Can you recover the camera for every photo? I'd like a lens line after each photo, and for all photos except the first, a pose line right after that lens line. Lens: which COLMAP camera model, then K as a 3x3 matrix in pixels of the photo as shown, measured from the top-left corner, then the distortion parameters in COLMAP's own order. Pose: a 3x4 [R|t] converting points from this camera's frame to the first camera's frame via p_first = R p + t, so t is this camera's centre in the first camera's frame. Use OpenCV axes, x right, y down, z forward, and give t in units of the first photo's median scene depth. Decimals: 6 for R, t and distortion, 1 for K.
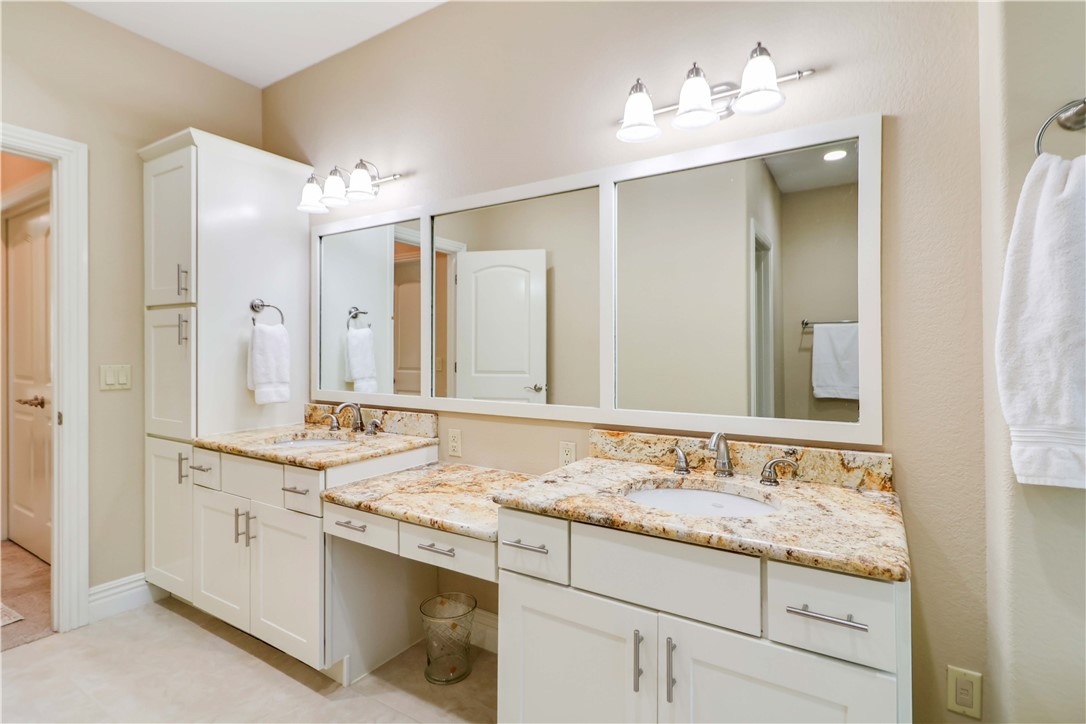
lens RADIAL K [[512.4, 0, 543.5], [0, 512.4, 352.3], [0, 0, 1]] dist [-0.000771, 0.003015]
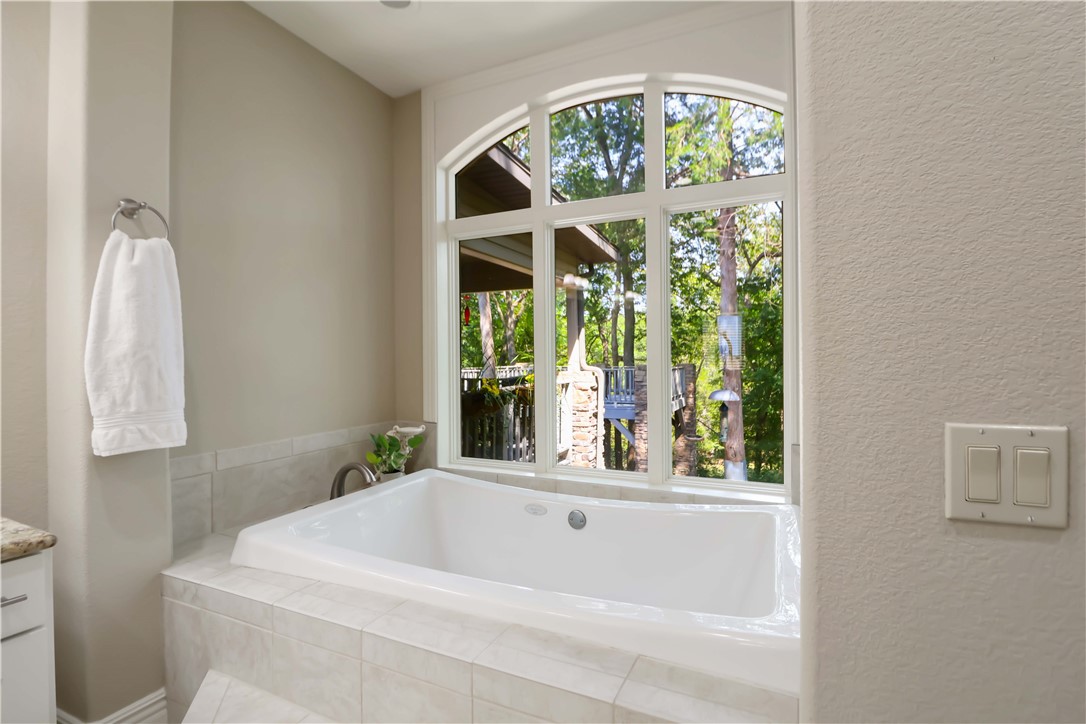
lens RADIAL K [[512.4, 0, 544.0], [0, 512.4, 362.5], [0, 0, 1]] dist [-0.000771, 0.003015]
pose [[-0.090777, 0.001328, 0.995870, -0.618016], [0.008102, 0.999967, -0.000595, 0.004870], [-0.995838, 0.008014, -0.090785, -0.085663]]
